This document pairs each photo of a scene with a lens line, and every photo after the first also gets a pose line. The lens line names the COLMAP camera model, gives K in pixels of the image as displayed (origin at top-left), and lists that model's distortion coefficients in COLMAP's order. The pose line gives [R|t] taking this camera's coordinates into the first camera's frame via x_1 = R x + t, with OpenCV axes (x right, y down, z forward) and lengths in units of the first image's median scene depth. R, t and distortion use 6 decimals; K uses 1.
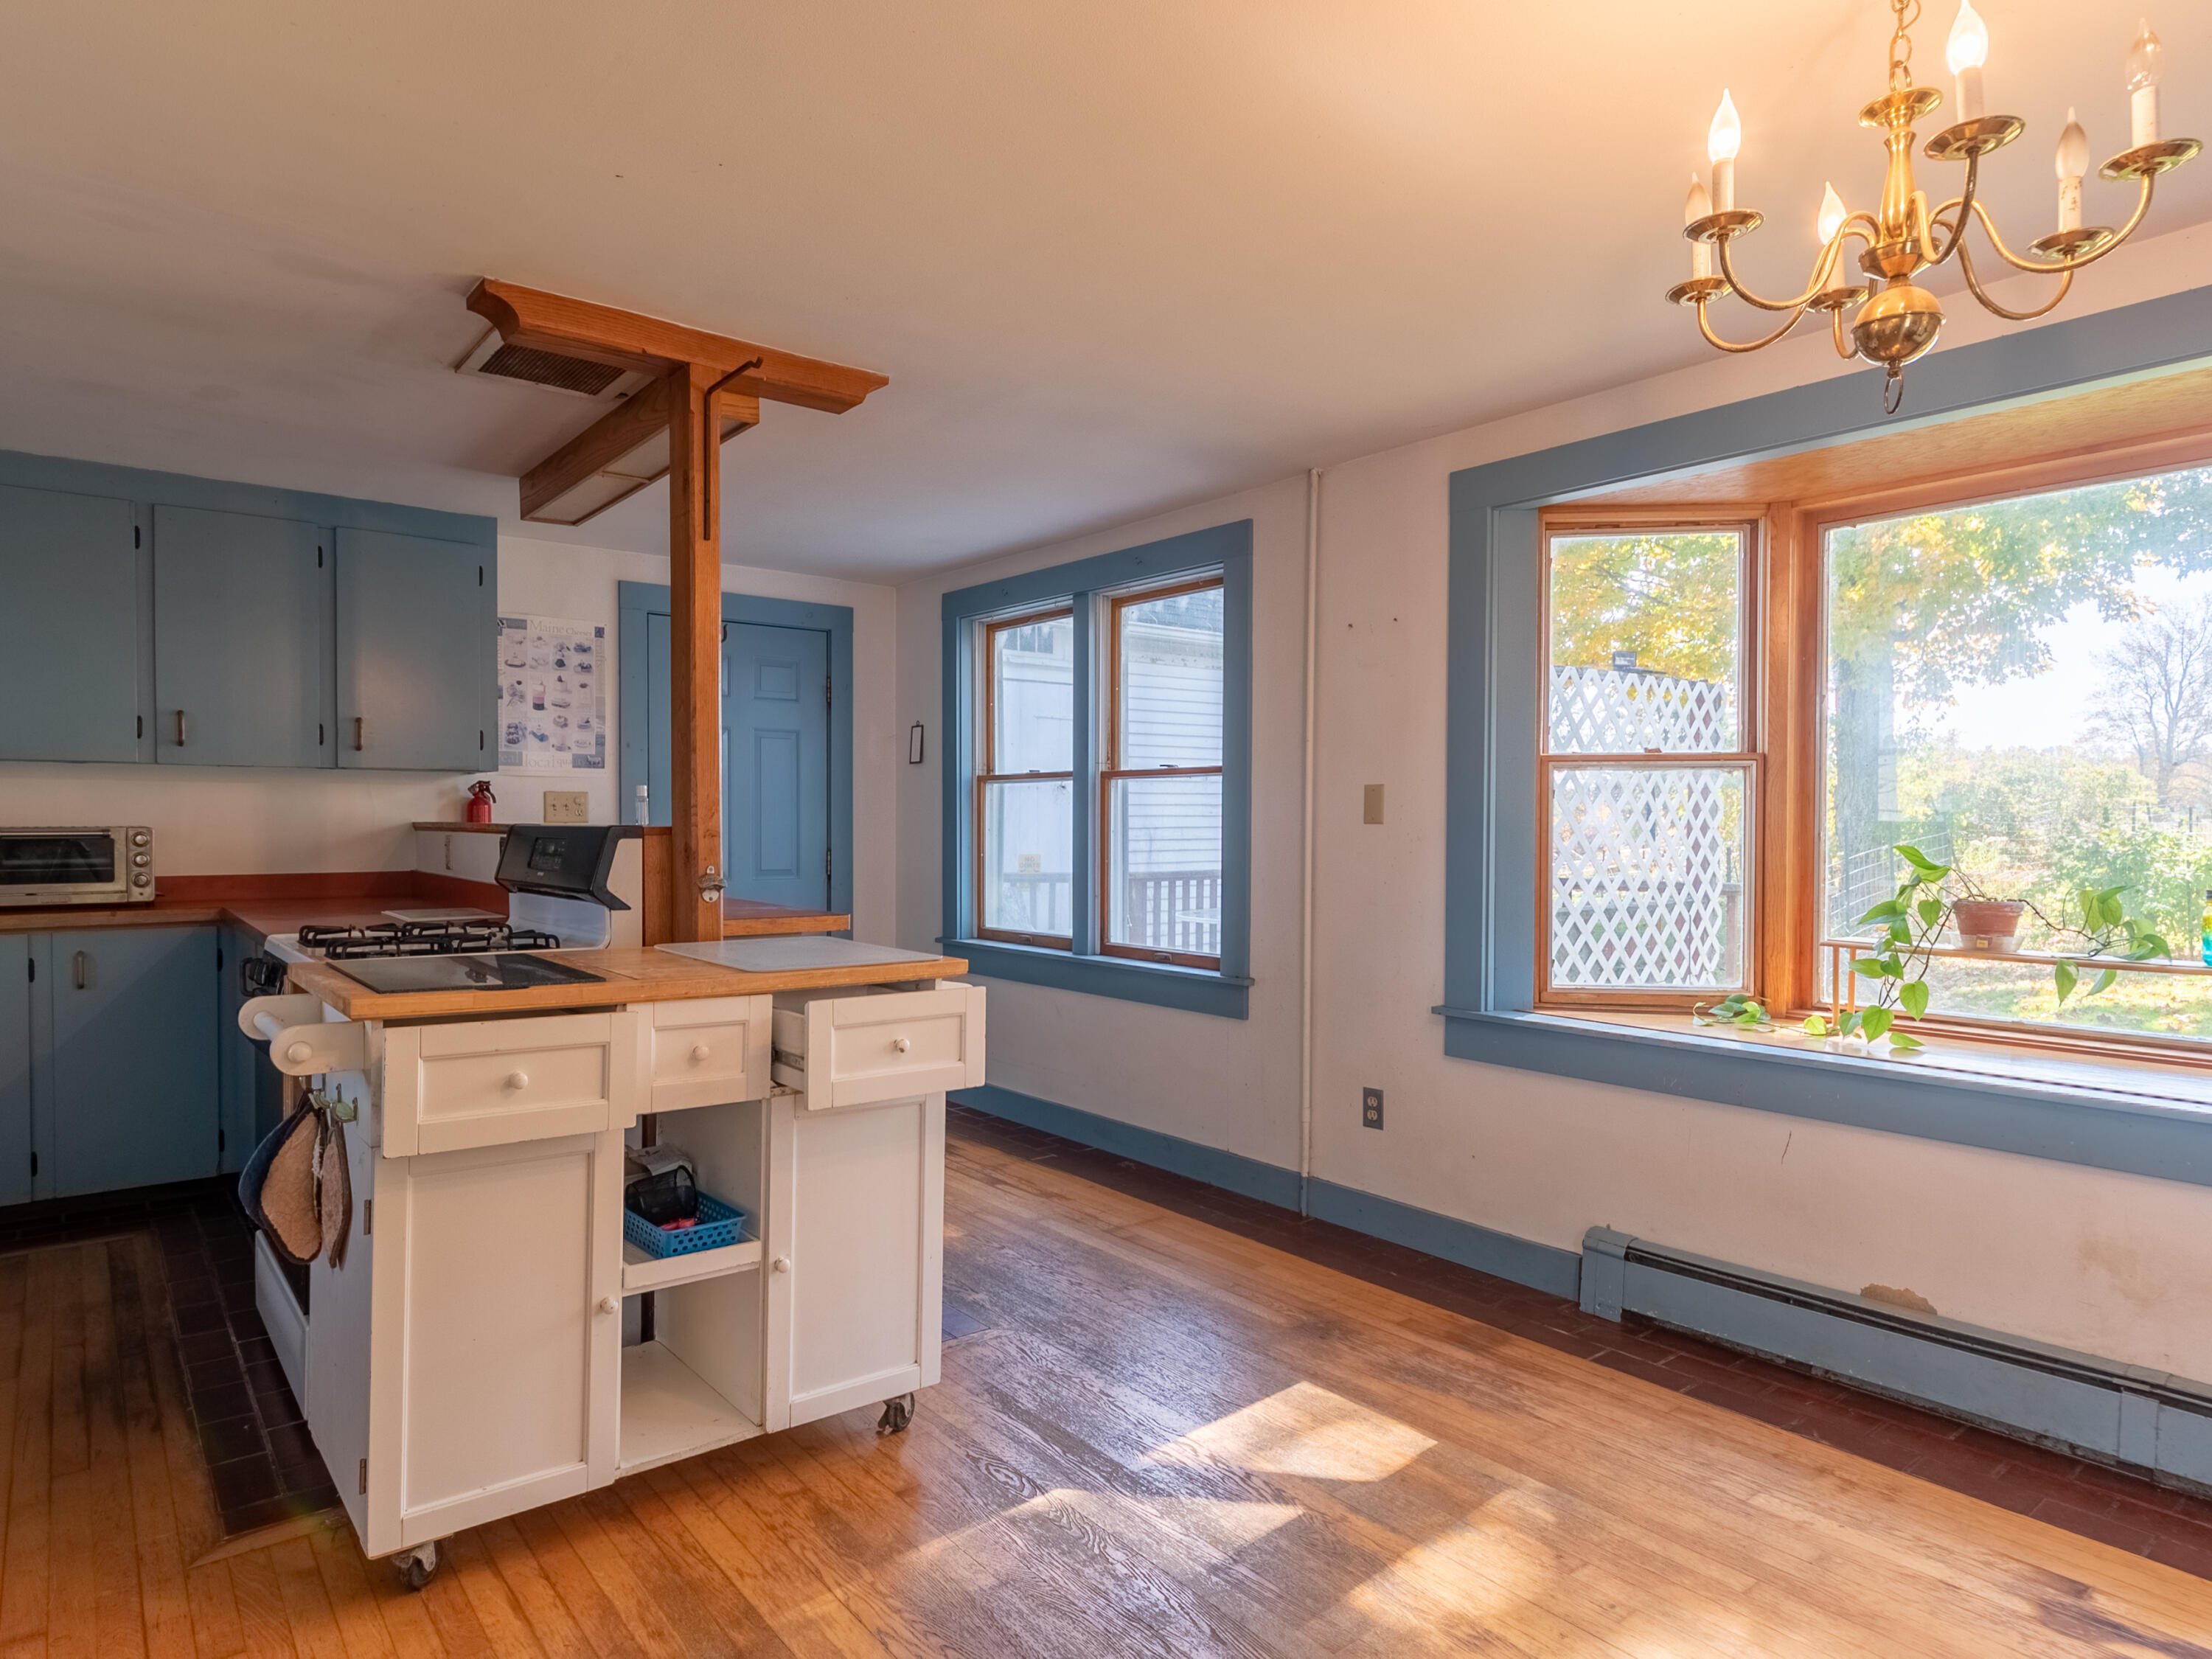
lens RADIAL K [[1279.7, 0, 1011.5], [0, 1279.7, 838.9], [0, 0, 1]] dist [0.002420, -0.005015]
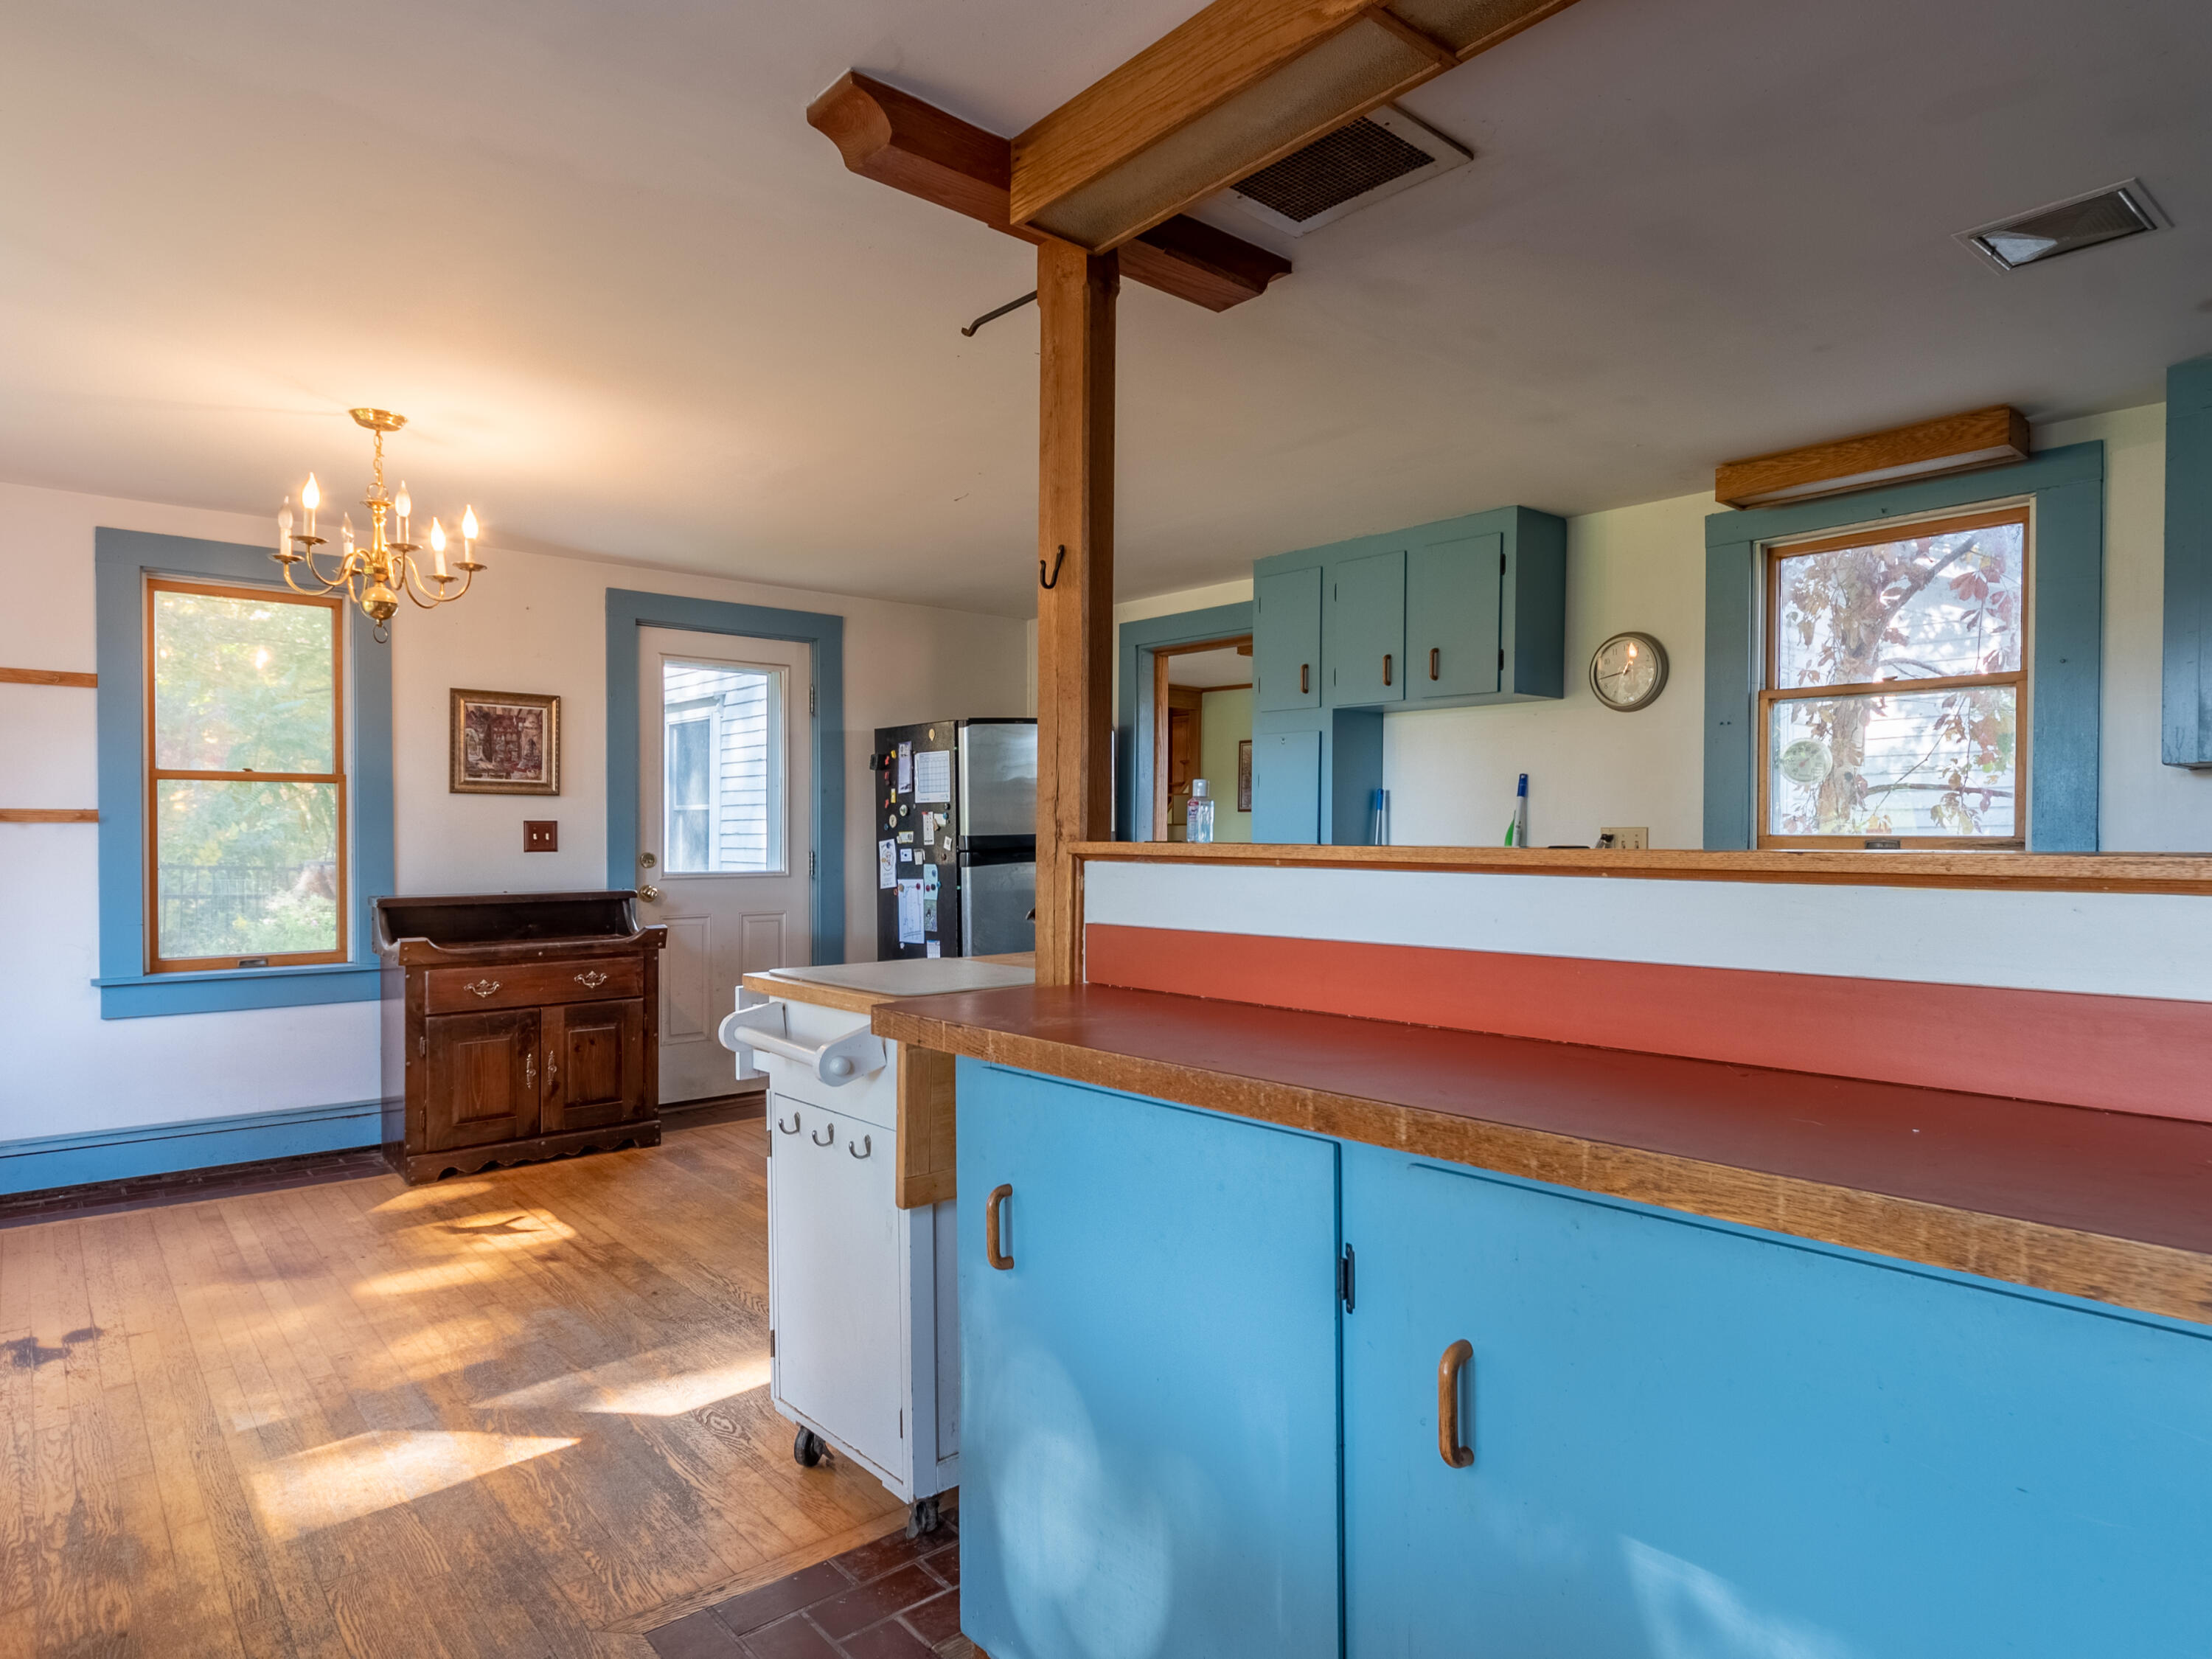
lens RADIAL K [[1279.7, 0, 1095.0], [0, 1279.7, 835.5], [0, 0, 1]] dist [0.002420, -0.005015]
pose [[-0.997861, -0.006632, -0.065028, -0.175340], [-0.007720, 0.999834, 0.016505, -0.022127], [0.064908, 0.016972, -0.997747, 1.466408]]
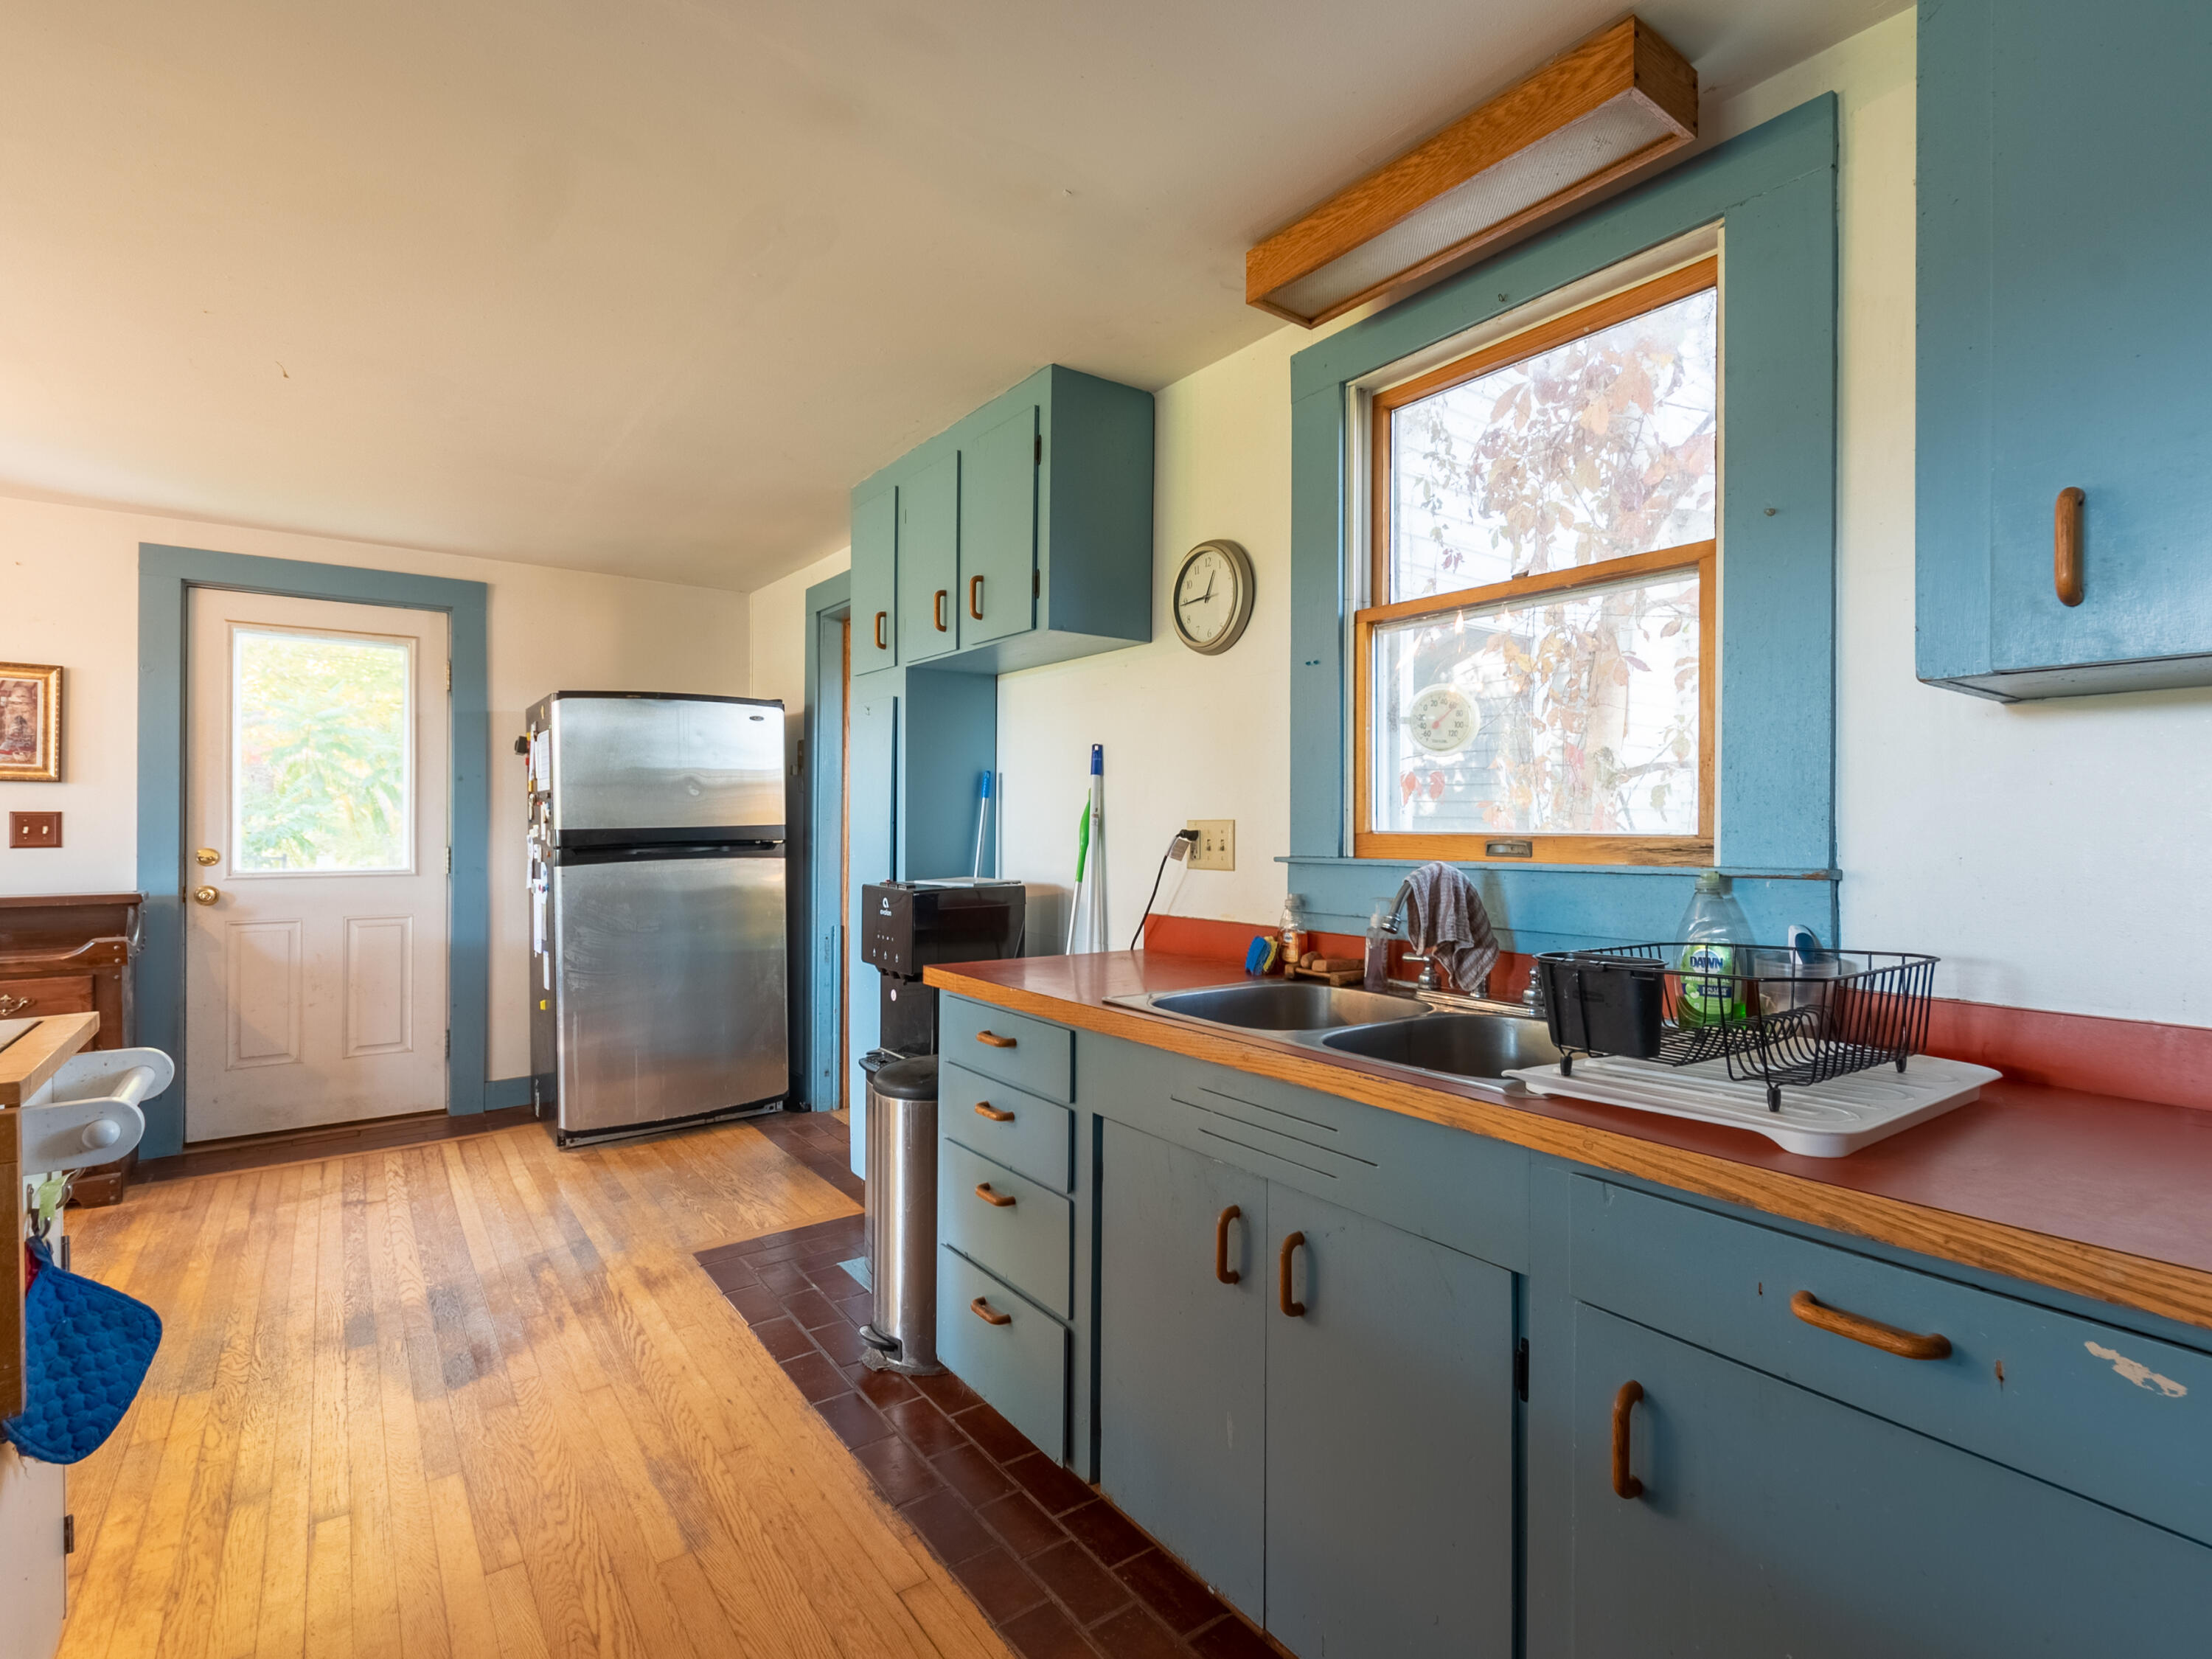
lens RADIAL K [[1066.9, 0, 1098.1], [0, 1066.9, 819.5], [0, 0, 1]] dist [-0.003575, 0.000858]
pose [[-0.999953, -0.007898, 0.005707, -0.698469], [-0.007848, 0.999931, 0.008739, -0.019302], [-0.005775, 0.008694, -0.999946, 0.984422]]
